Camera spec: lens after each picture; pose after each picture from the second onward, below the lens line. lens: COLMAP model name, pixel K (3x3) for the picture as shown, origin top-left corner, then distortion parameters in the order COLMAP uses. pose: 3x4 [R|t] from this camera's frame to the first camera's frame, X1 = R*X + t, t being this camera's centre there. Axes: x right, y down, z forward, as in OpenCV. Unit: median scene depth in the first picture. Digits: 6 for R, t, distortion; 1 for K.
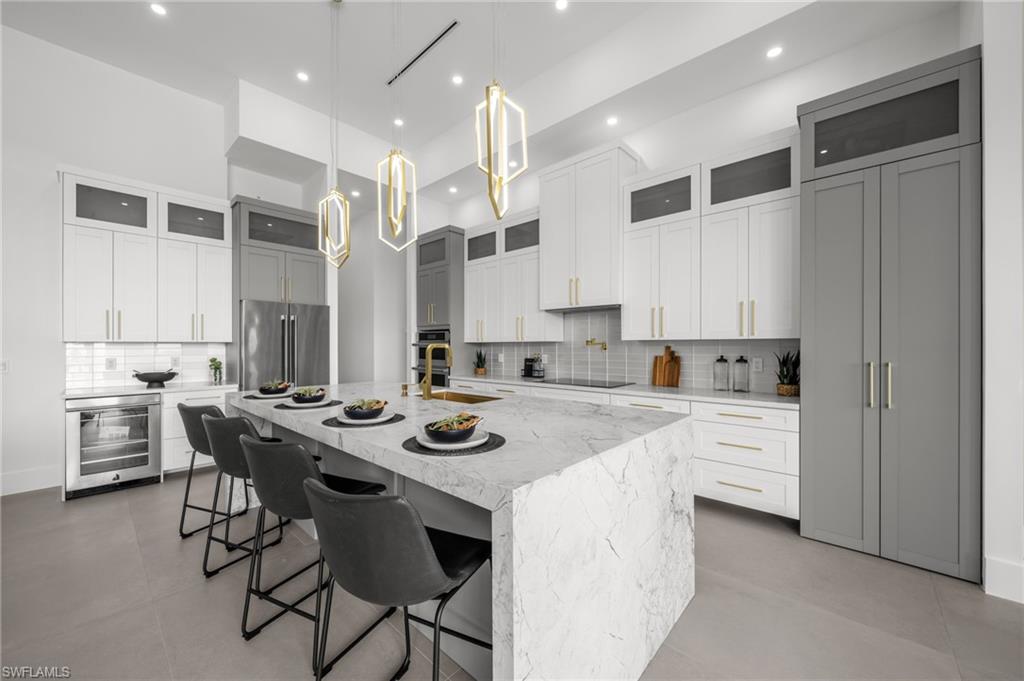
lens RADIAL K [[385.8, 0, 507.9], [0, 385.8, 345.9], [0, 0, 1]] dist [-0.002027, 0.000404]
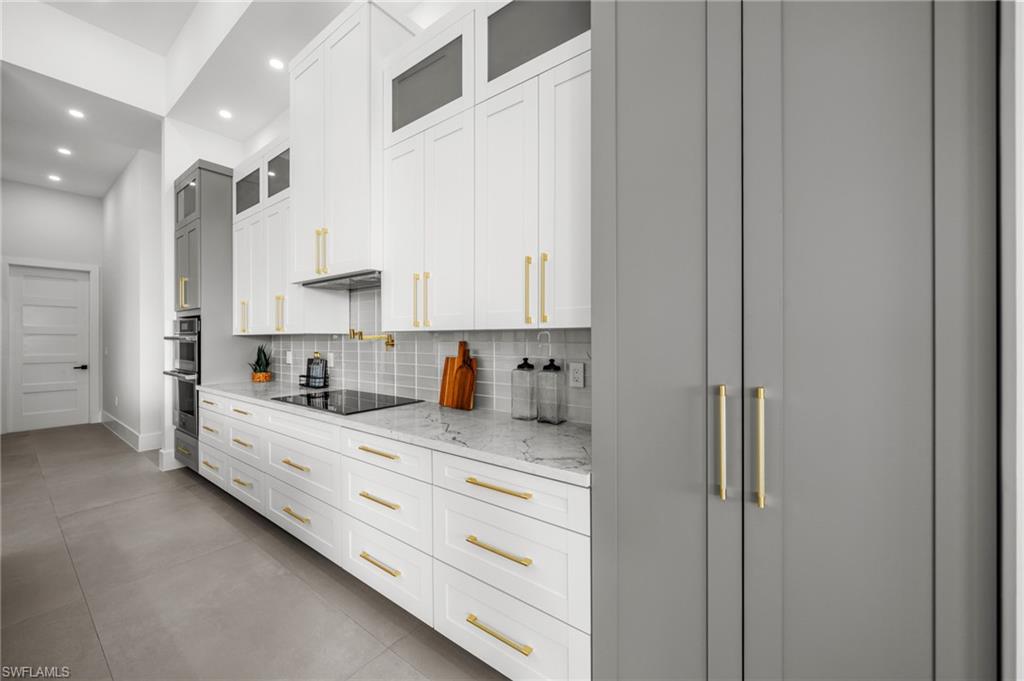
lens RADIAL K [[385.8, 0, 504.7], [0, 385.8, 338.1], [0, 0, 1]] dist [-0.002027, 0.000404]
pose [[0.995252, 0.000260, 0.097329, 0.398879], [-0.000101, 0.999999, -0.001646, -0.002966], [-0.097329, 0.001628, 0.995251, 0.366327]]
